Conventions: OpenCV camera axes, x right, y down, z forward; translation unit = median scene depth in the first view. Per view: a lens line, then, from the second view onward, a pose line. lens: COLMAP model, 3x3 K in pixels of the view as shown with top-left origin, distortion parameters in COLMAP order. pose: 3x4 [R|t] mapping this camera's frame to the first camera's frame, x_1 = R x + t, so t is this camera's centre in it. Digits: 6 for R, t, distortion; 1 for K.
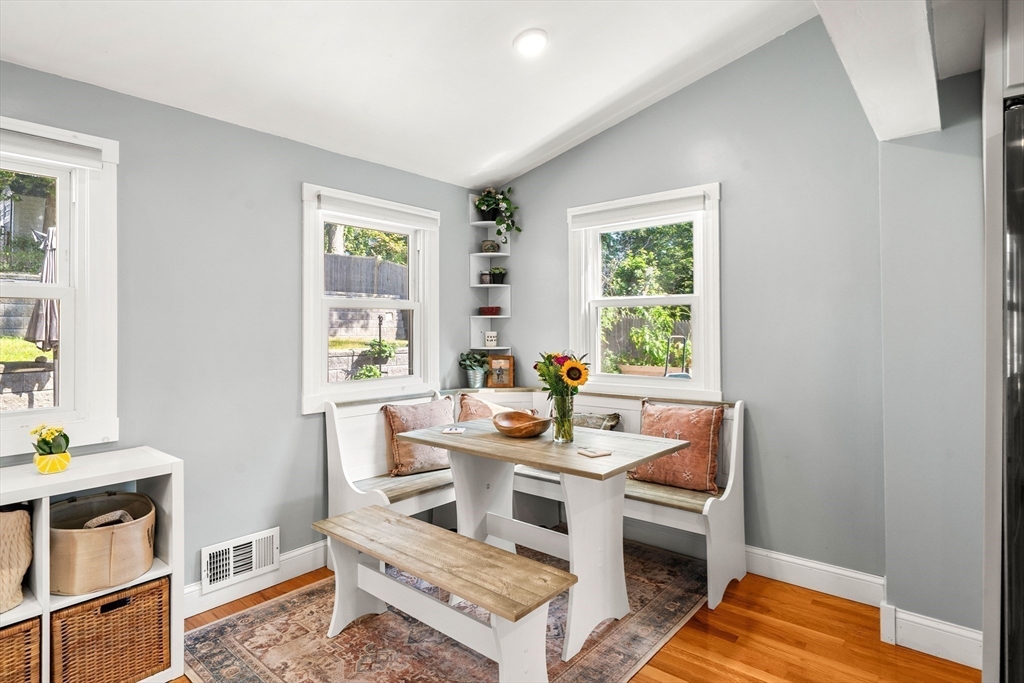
lens RADIAL K [[545.8, 0, 509.0], [0, 545.8, 319.5], [0, 0, 1]] dist [0.003354, -0.001109]
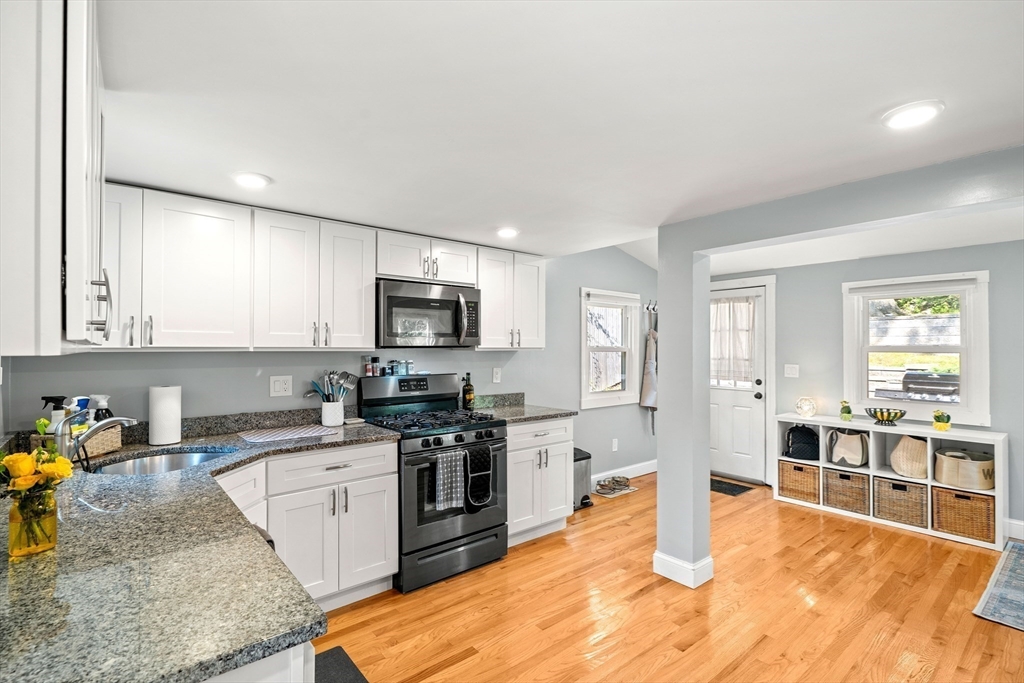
lens RADIAL K [[476.7, 0, 509.4], [0, 476.7, 345.7], [0, 0, 1]] dist [-0.000251, -0.000016]
pose [[-0.181000, 0.001685, -0.983482, 0.964820], [0.010029, 0.999950, -0.000133, -0.061922], [0.983432, -0.009888, -0.181008, -0.275173]]
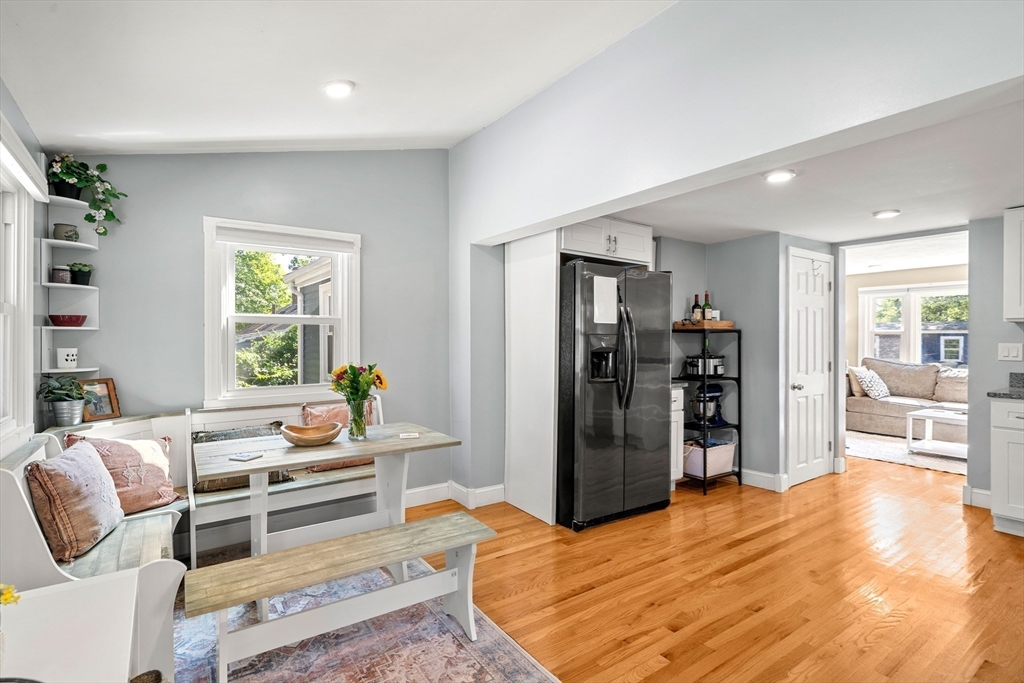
lens RADIAL K [[497.6, 0, 506.3], [0, 497.6, 340.1], [0, 0, 1]] dist [0.003977, 0.000197]
pose [[0.261564, 0.004583, 0.965175, -0.730327], [-0.014357, 0.999897, -0.000857, 0.004388], [-0.965079, -0.013633, 0.261603, 0.342366]]
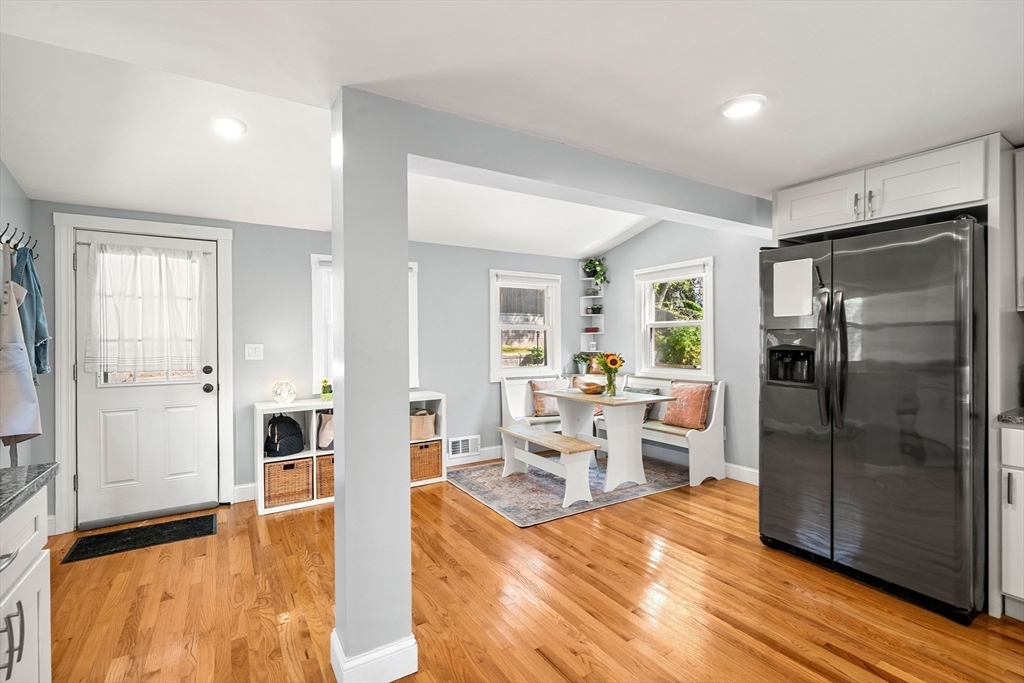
lens RADIAL K [[463.1, 0, 509.4], [0, 463.1, 341.2], [0, 0, 1]] dist [0.000193, 0.000048]
pose [[0.950104, -0.001896, -0.311927, 0.236481], [0.008021, 0.999799, 0.018353, -0.012358], [0.311829, -0.019939, 0.949929, -0.636462]]
